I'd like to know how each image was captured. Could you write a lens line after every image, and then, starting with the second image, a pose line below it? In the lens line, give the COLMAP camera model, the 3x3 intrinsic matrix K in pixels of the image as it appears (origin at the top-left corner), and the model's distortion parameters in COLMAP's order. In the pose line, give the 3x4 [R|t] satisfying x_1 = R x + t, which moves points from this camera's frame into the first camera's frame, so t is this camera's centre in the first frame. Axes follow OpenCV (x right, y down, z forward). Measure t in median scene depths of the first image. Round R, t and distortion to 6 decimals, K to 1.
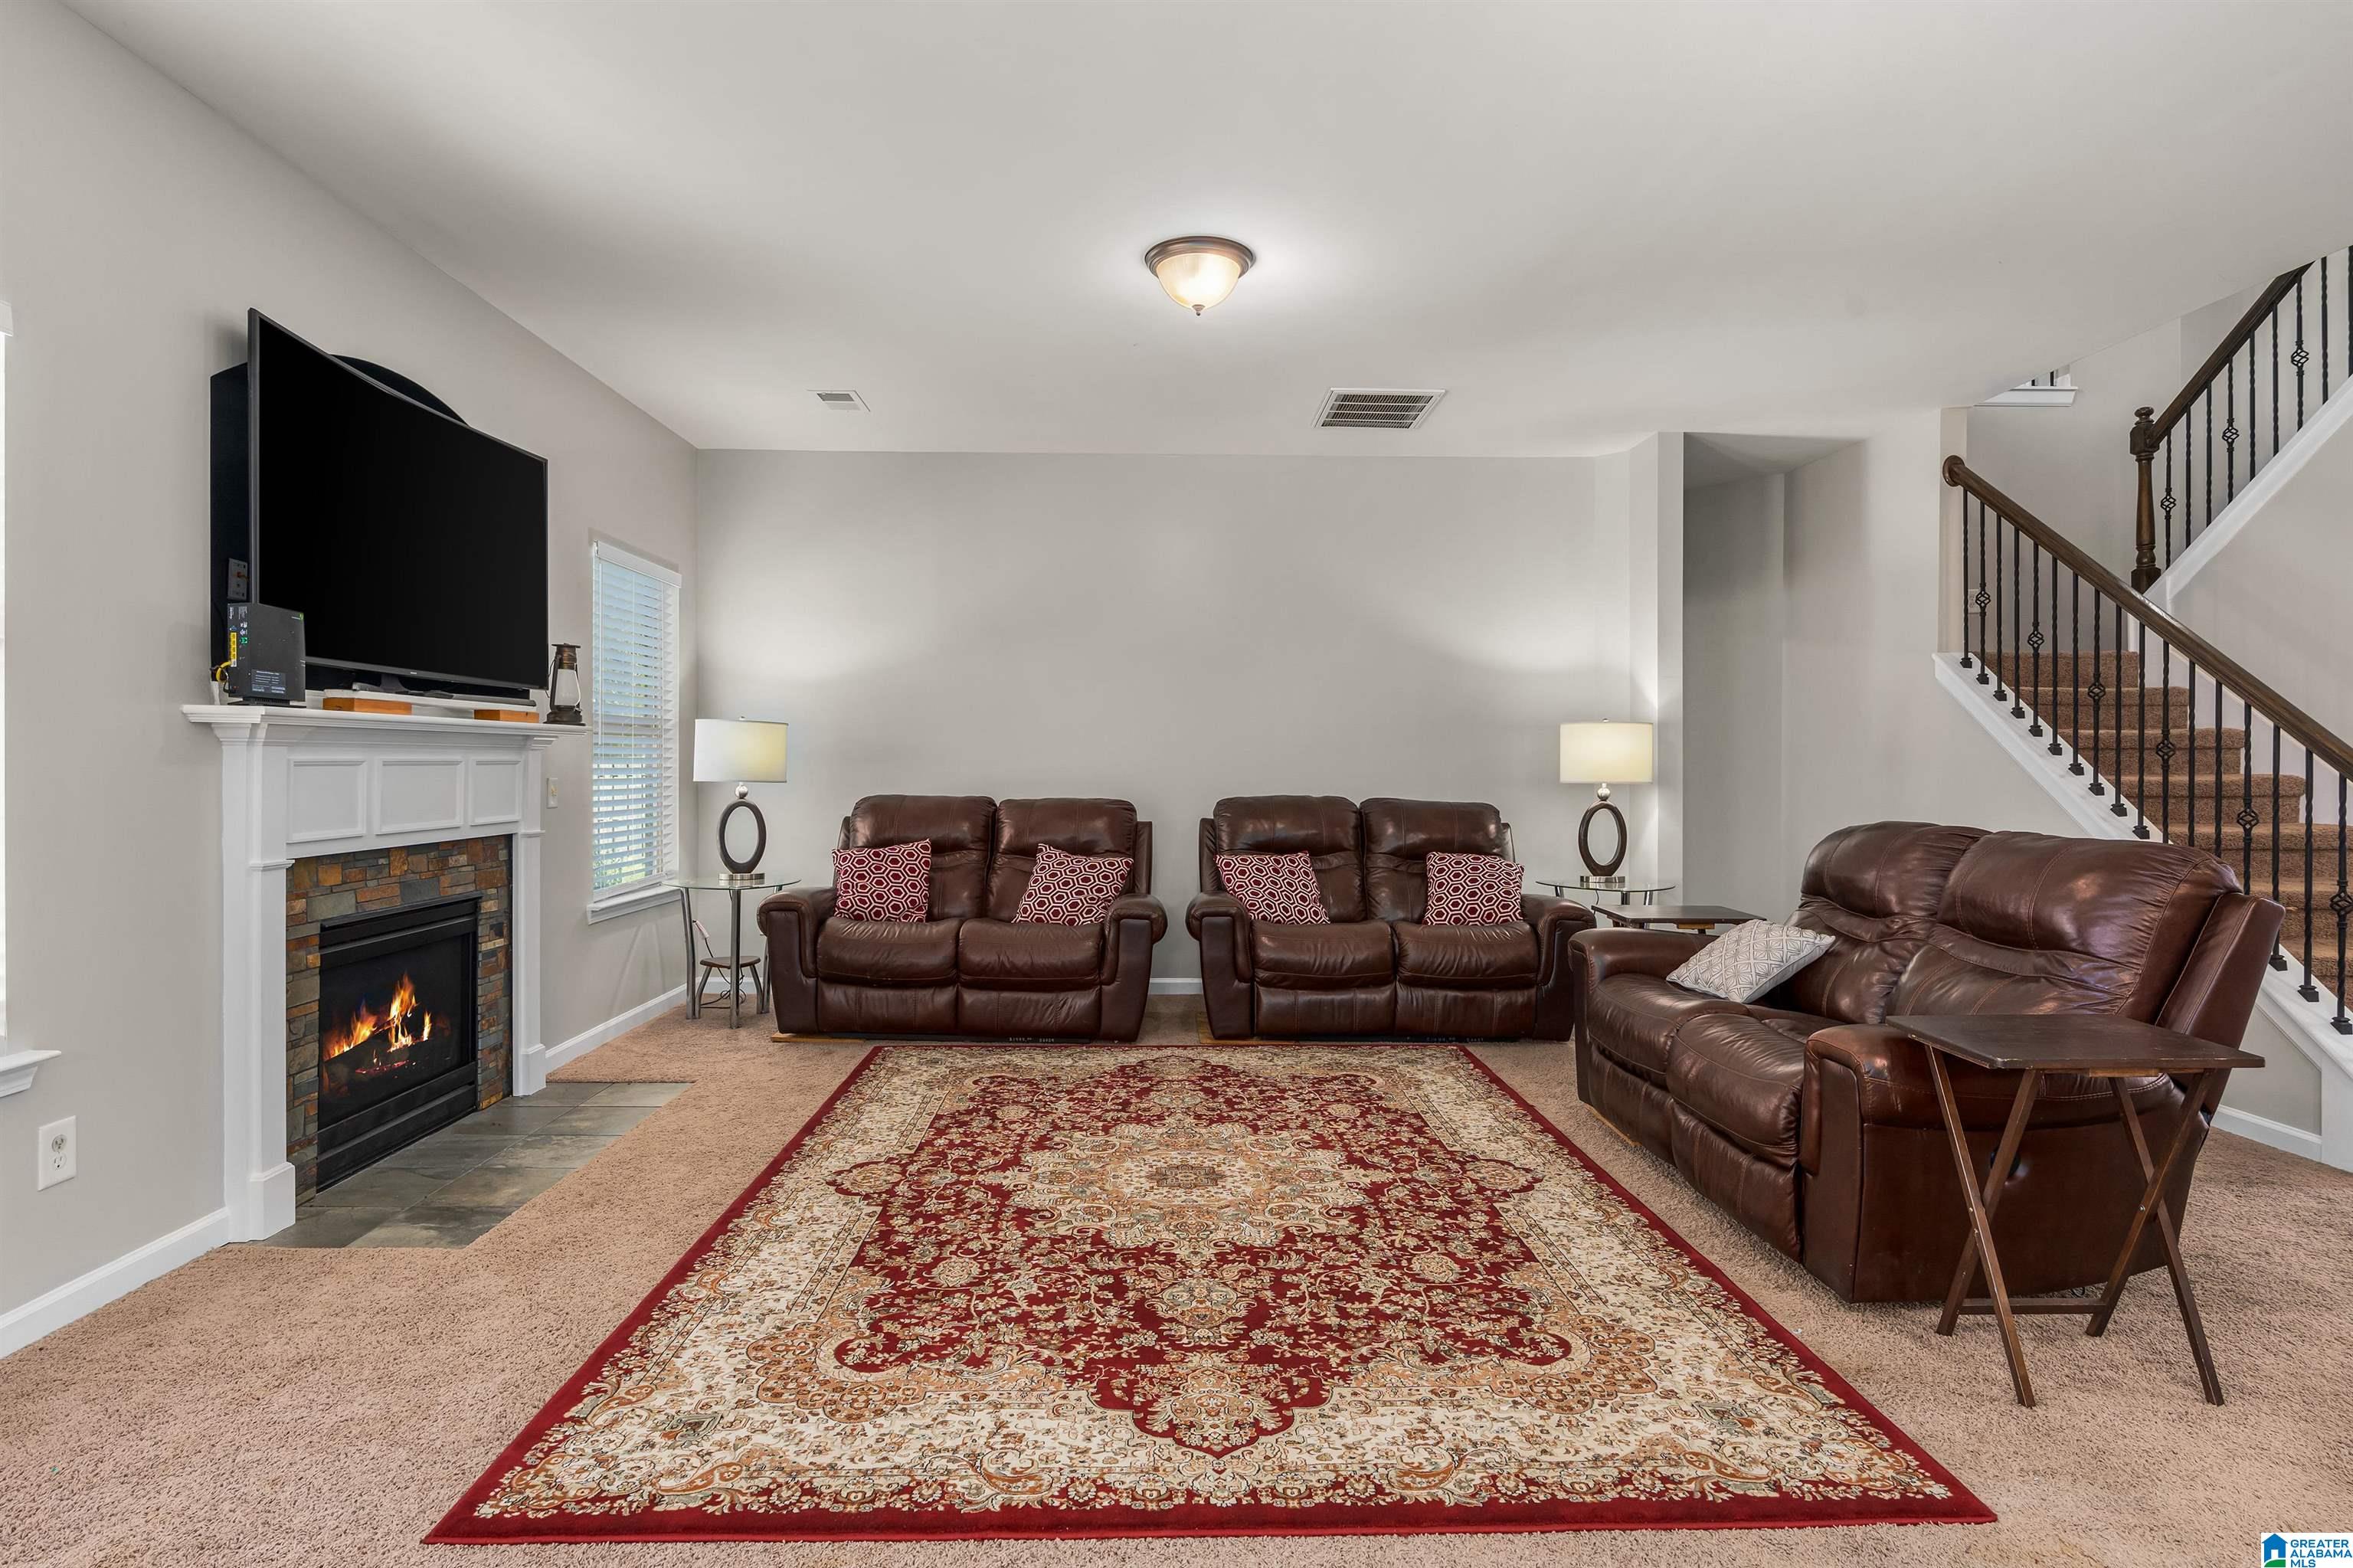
lens RADIAL K [[1223.3, 0, 1176.5], [0, 1223.3, 784.0], [0, 0, 1]] dist [-0.000495, -0.000026]
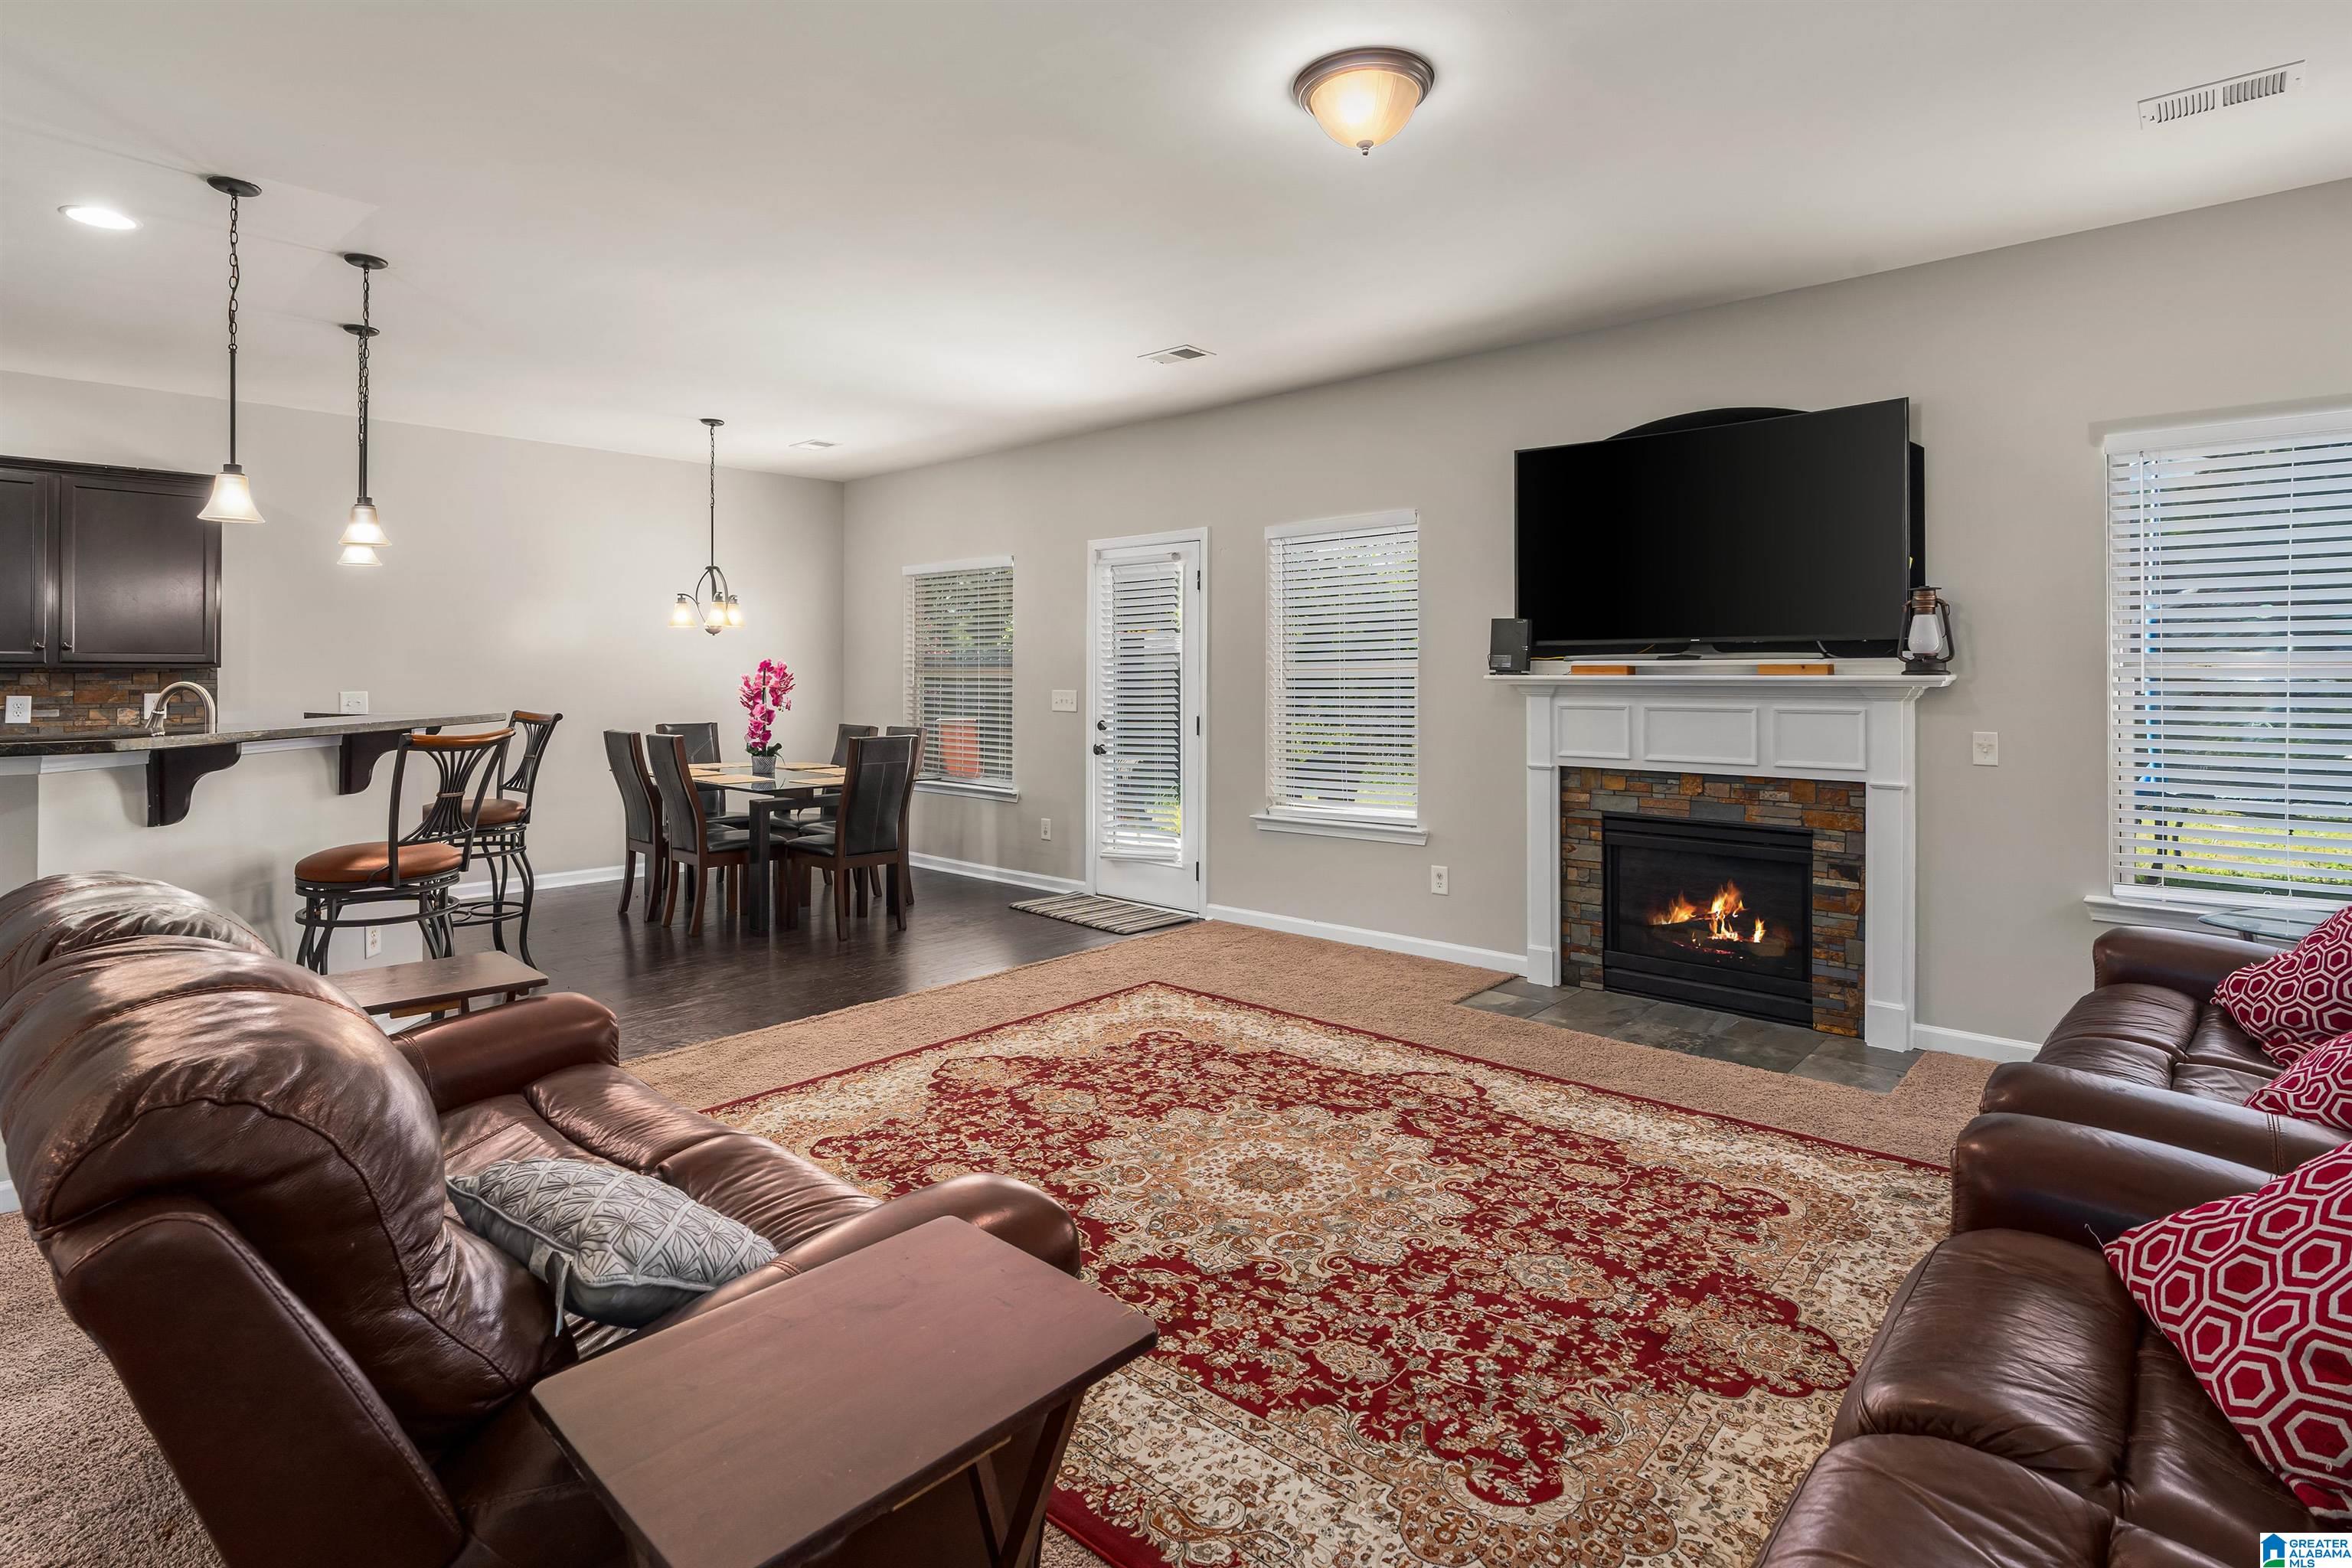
lens RADIAL K [[1196.6, 0, 1165.1], [0, 1196.6, 683.7], [0, 0, 1]] dist [0.002420, 0.000706]
pose [[-0.707866, 0.005263, -0.706328, 0.697762], [-0.012822, 0.999712, 0.020299, -0.066297], [0.706231, 0.023426, -0.707594, 1.570769]]
